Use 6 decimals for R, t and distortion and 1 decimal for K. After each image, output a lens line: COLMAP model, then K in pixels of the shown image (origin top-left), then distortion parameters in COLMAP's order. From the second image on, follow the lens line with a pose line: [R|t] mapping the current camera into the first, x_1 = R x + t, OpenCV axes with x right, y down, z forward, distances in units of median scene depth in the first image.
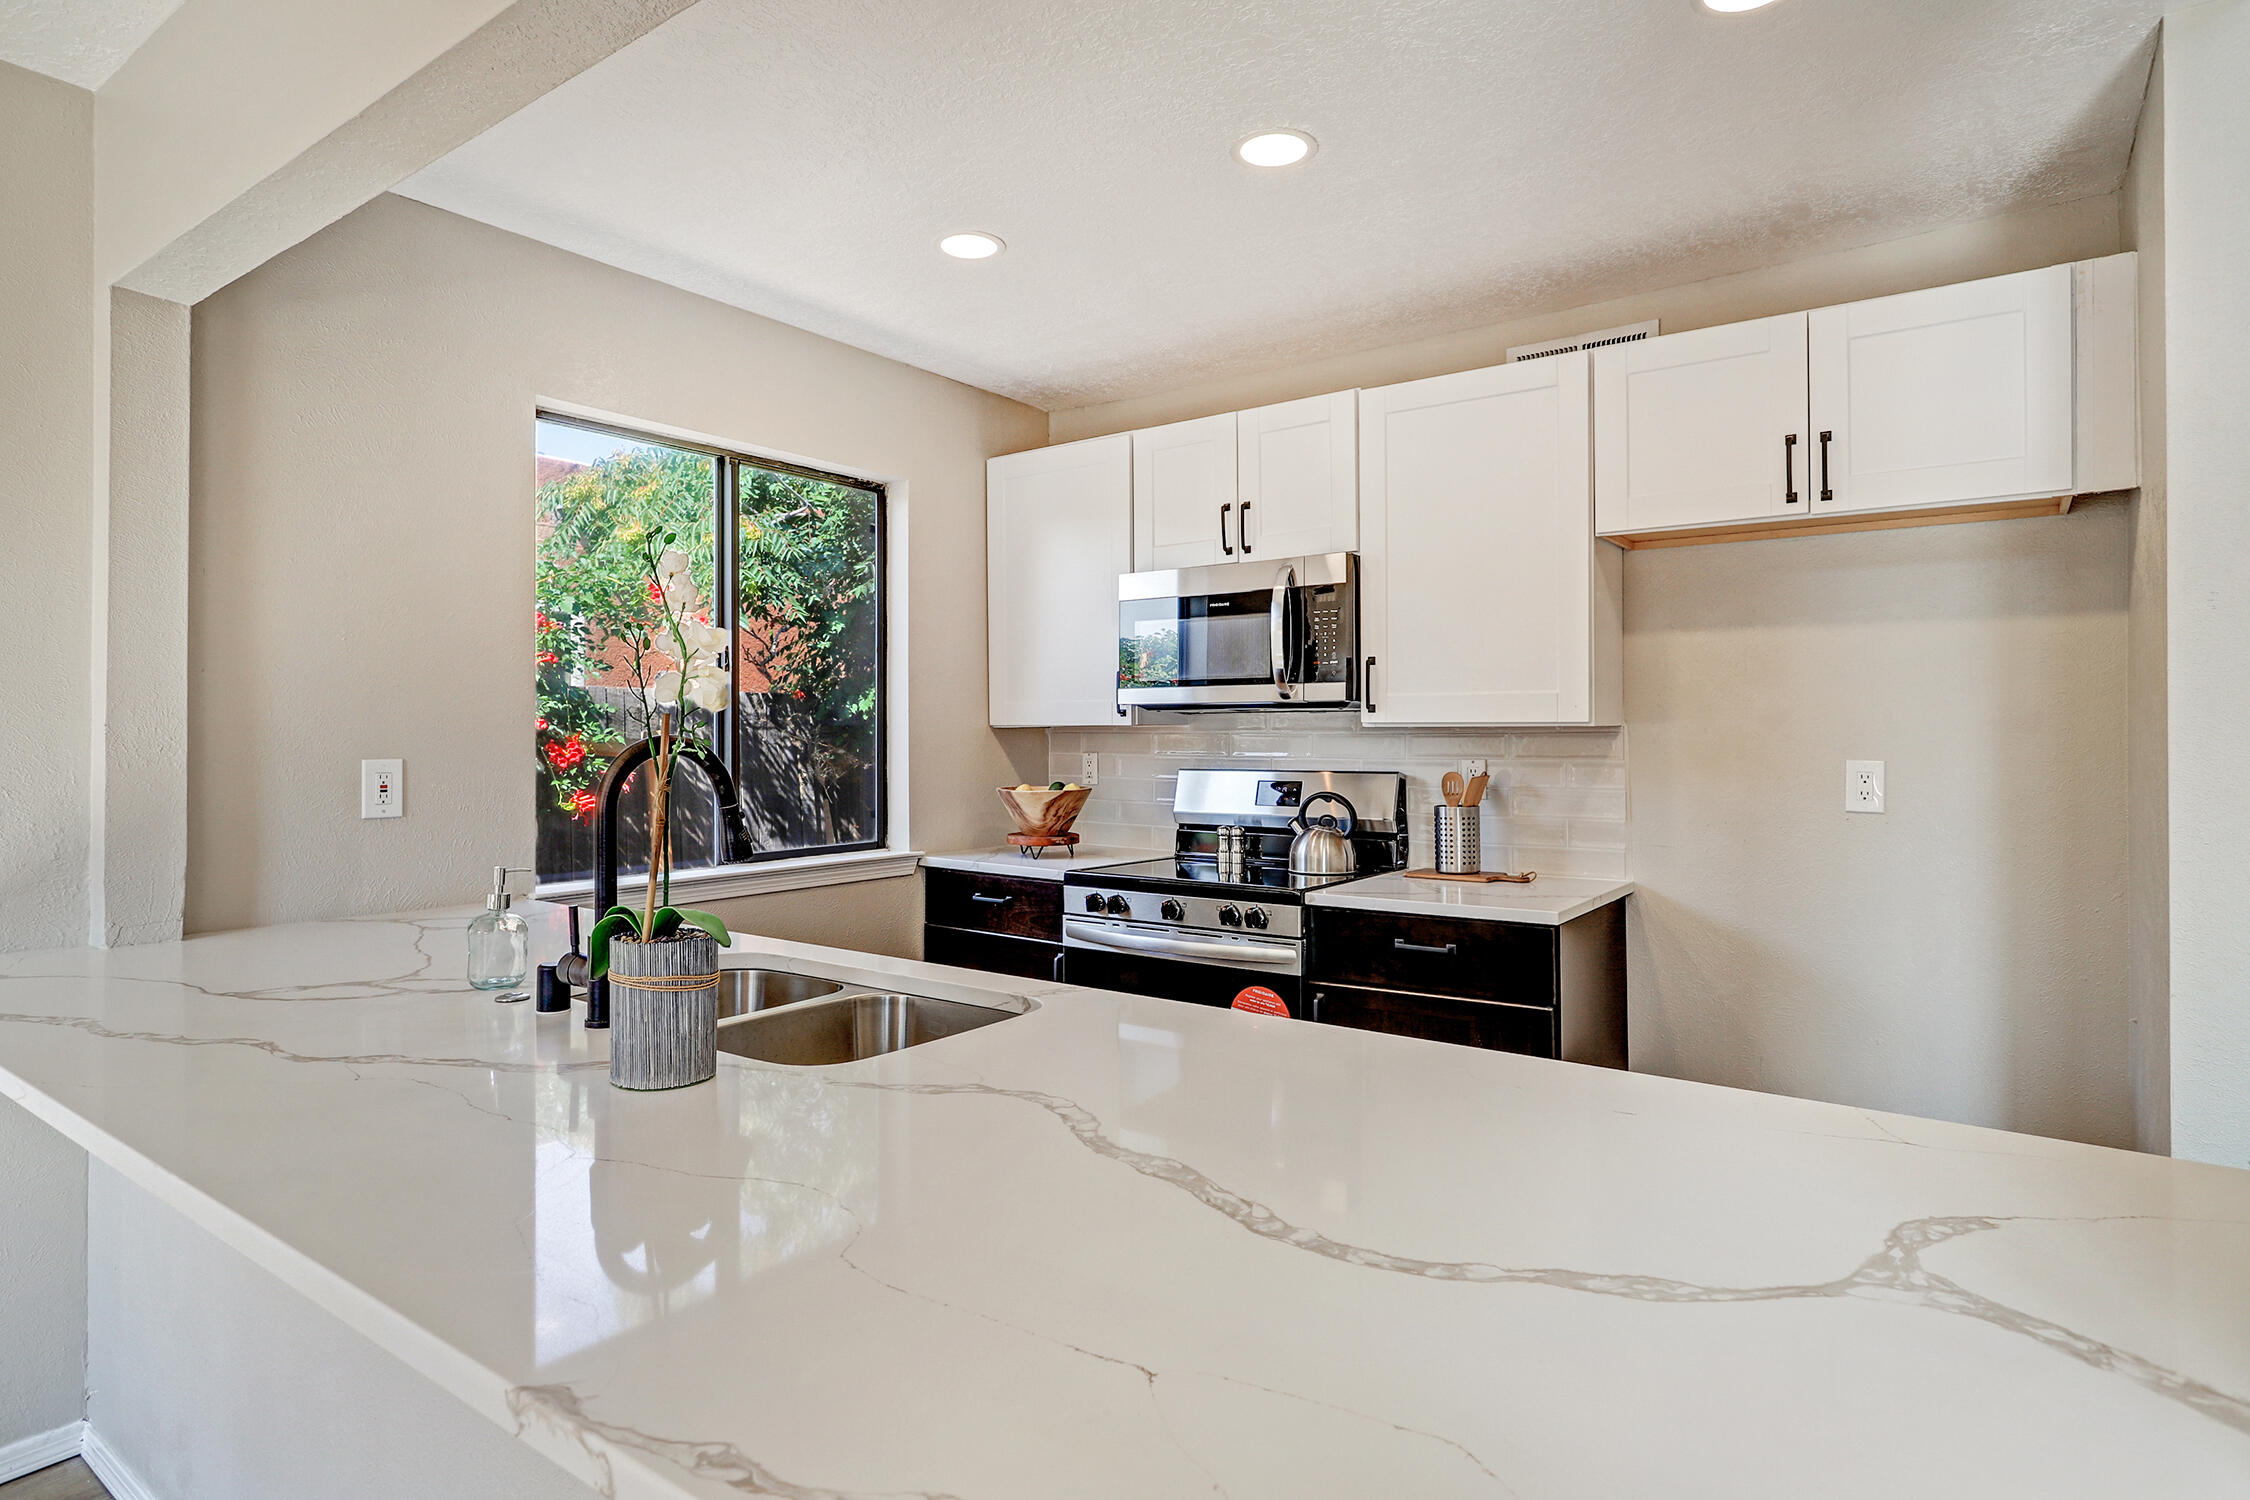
lens RADIAL K [[1219.7, 0, 1122.8], [0, 1219.7, 735.6], [0, 0, 1]] dist [-0.000971, 0.000561]
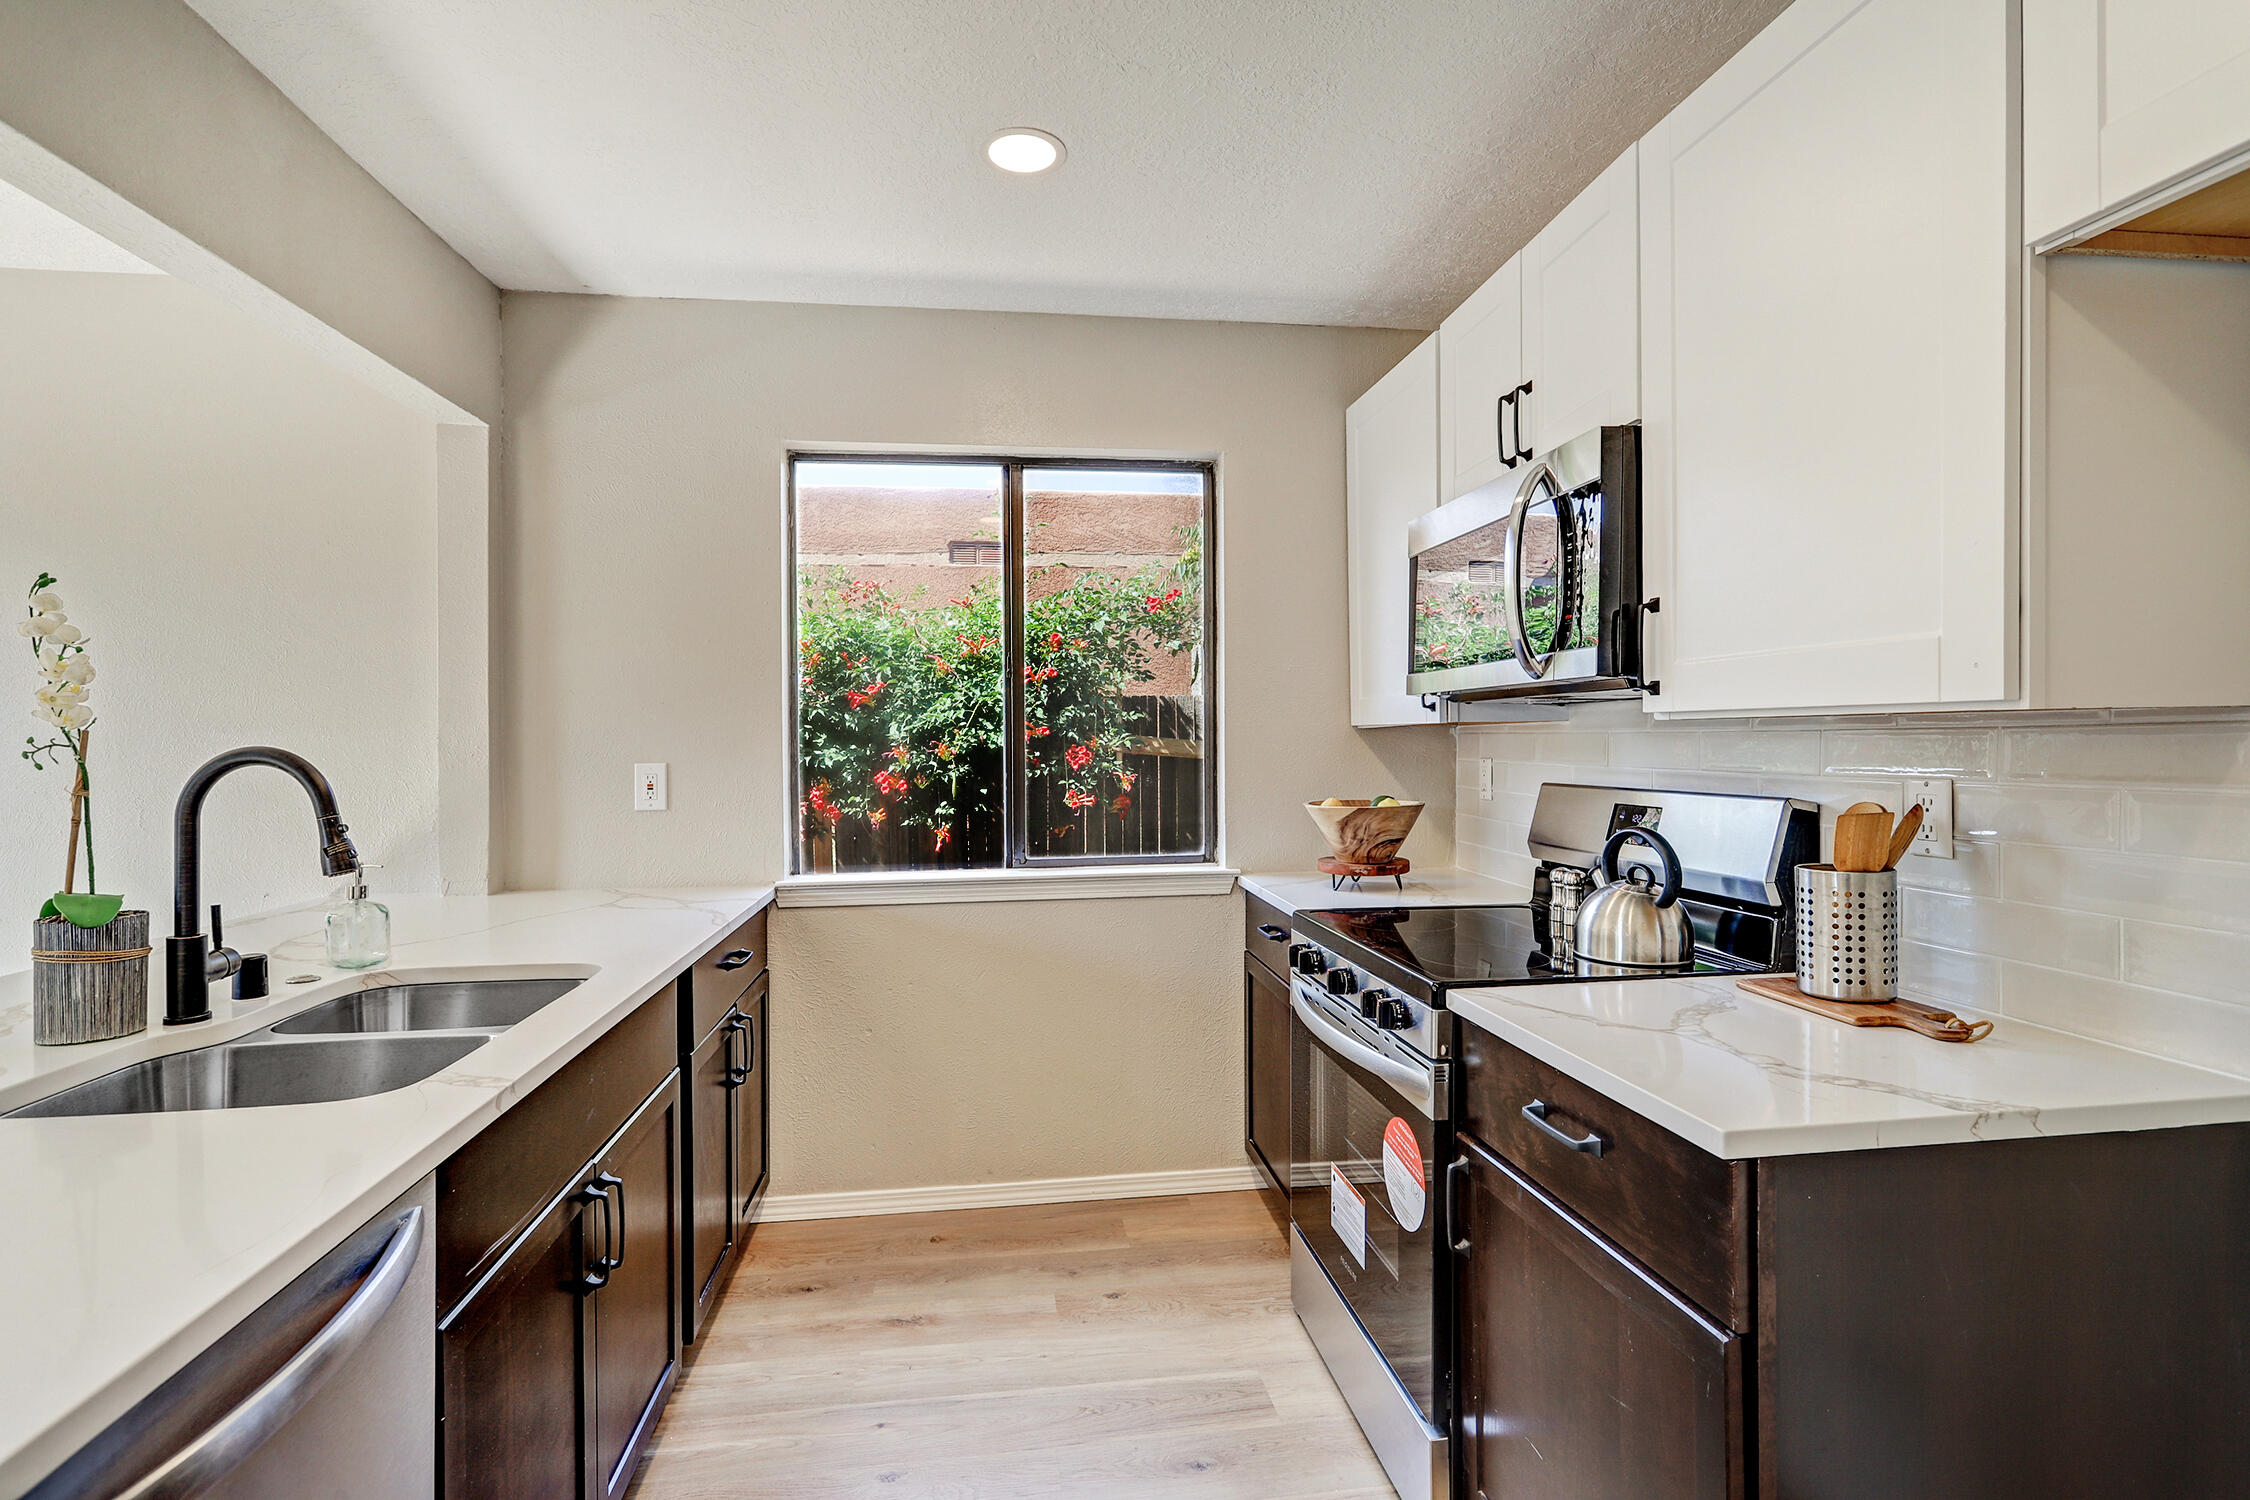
lens RADIAL K [[1077.9, 0, 1116.6], [0, 1077.9, 753.0], [0, 0, 1]] dist [-0.000929, 0.000478]
pose [[0.692772, 0.003165, -0.721150, 0.377957], [0.009536, 0.999863, 0.013549, -0.000824], [0.721094, -0.016263, 0.692646, 0.442515]]
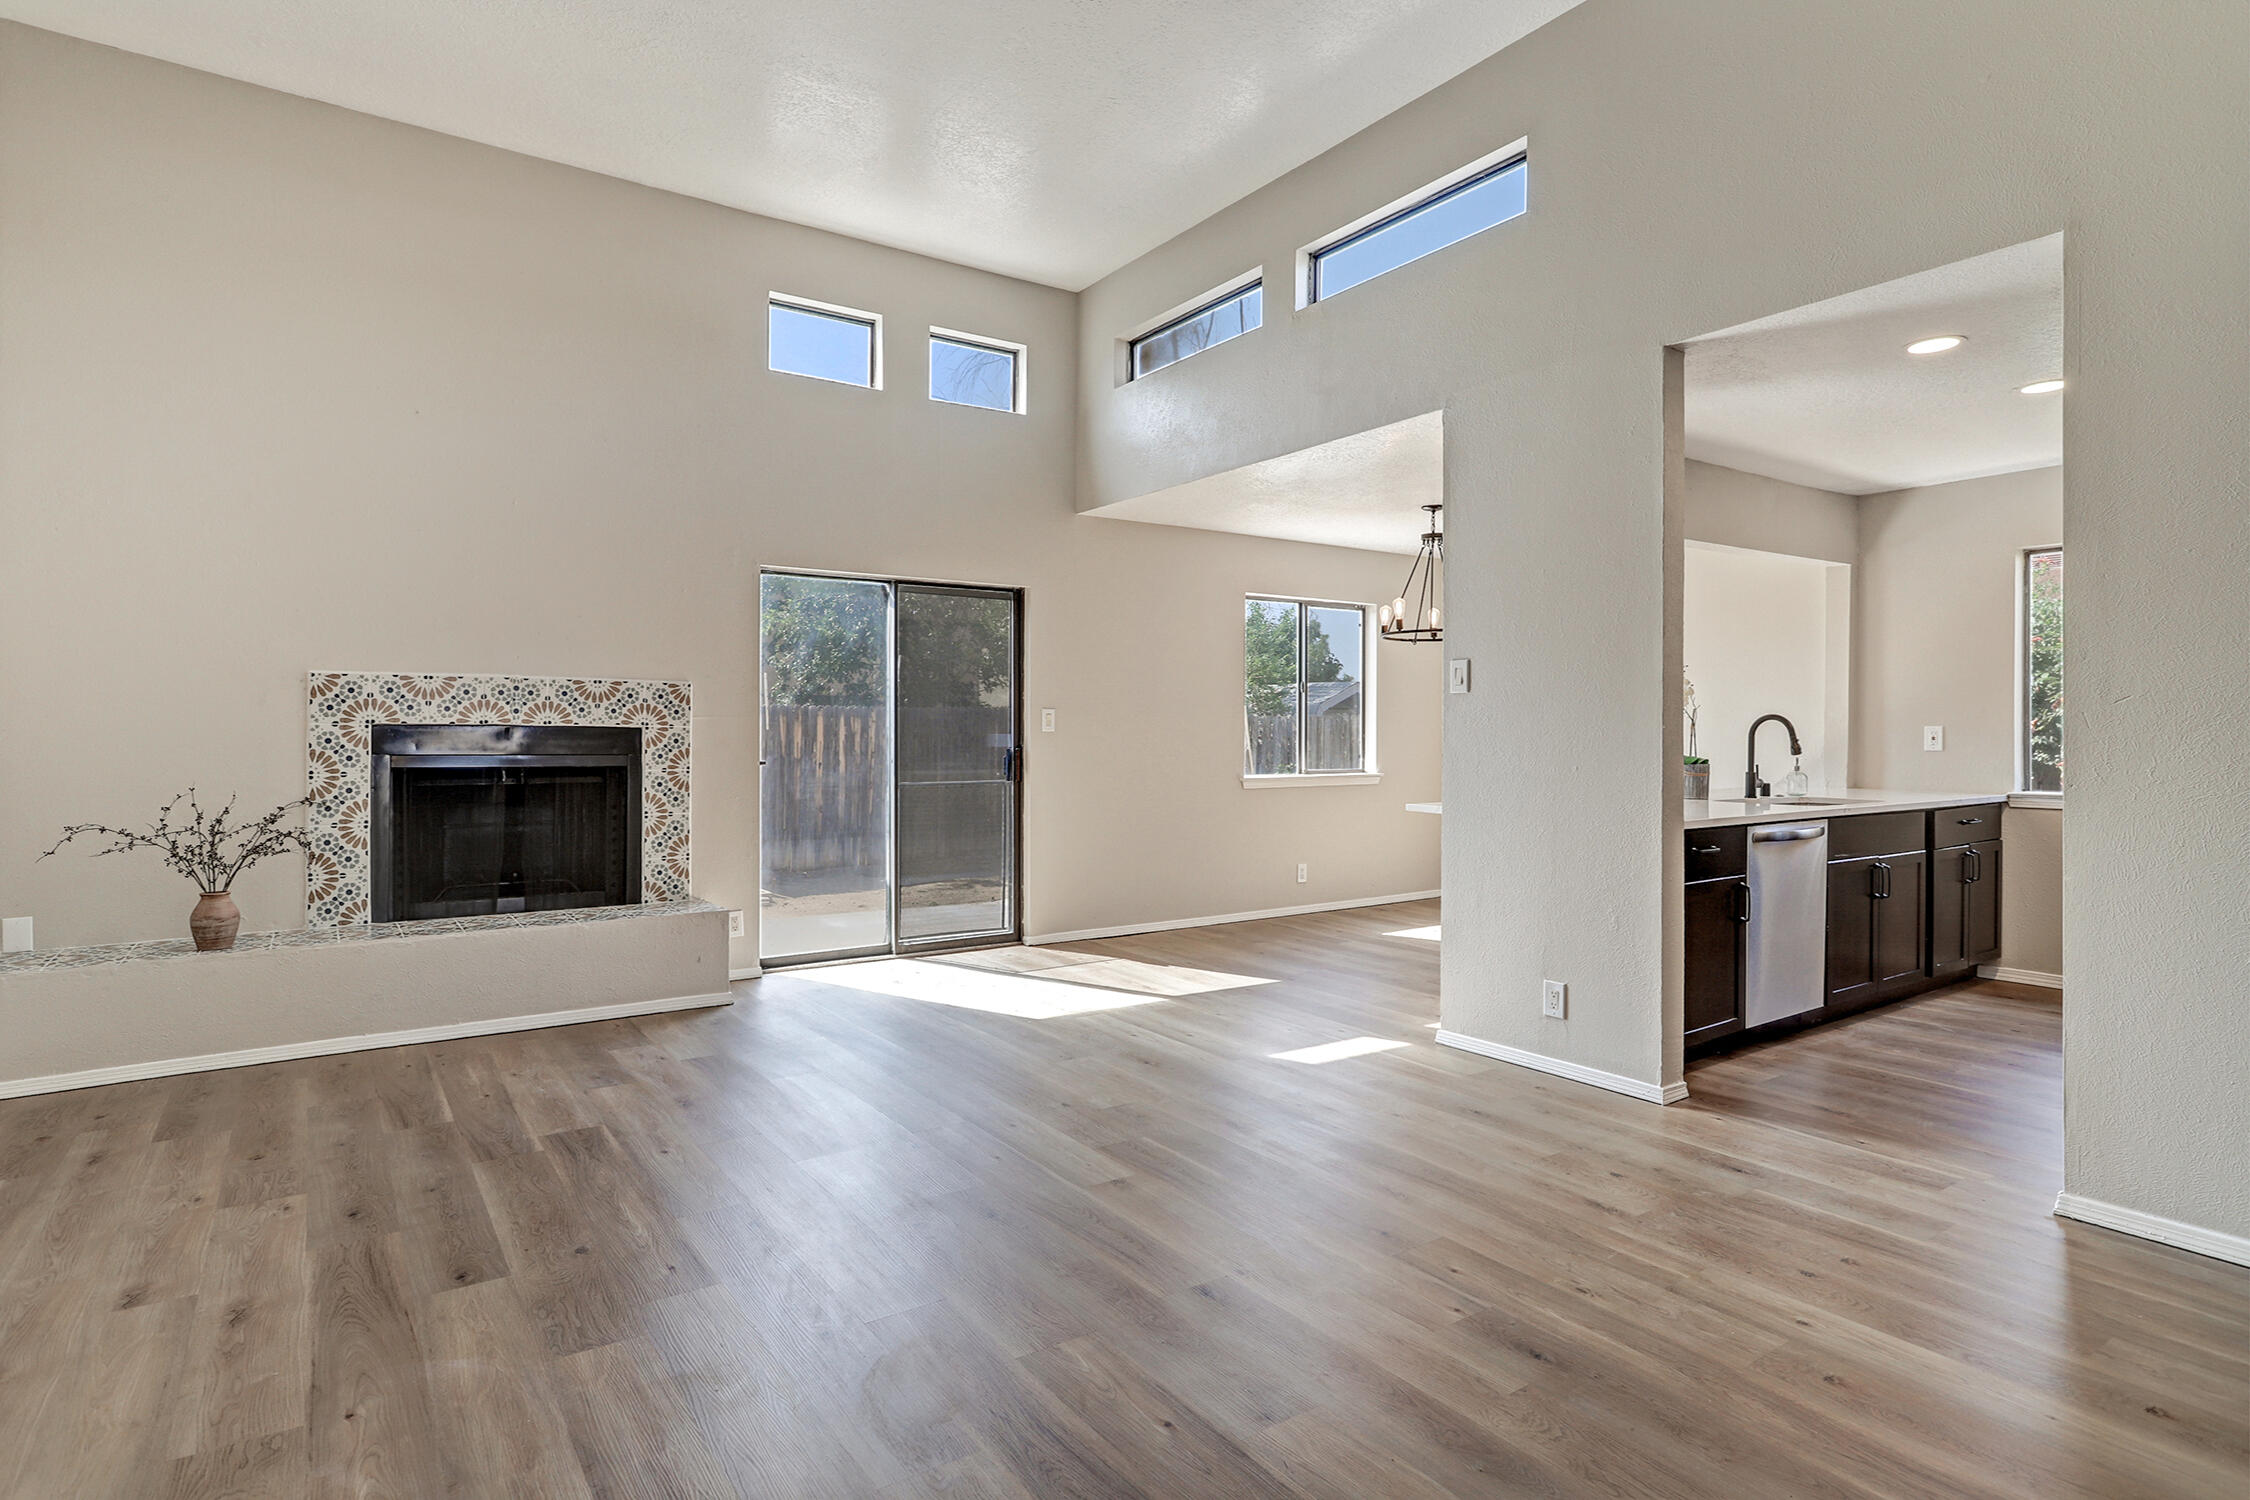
lens RADIAL K [[1168.9, 0, 1115.2], [0, 1168.9, 744.5], [0, 0, 1]] dist [0.000103, 0.000469]
pose [[-0.323594, 0.001916, -0.946194, 1.540867], [0.005049, 0.999987, 0.000298, 0.034623], [0.946183, -0.004681, -0.323600, 0.176249]]
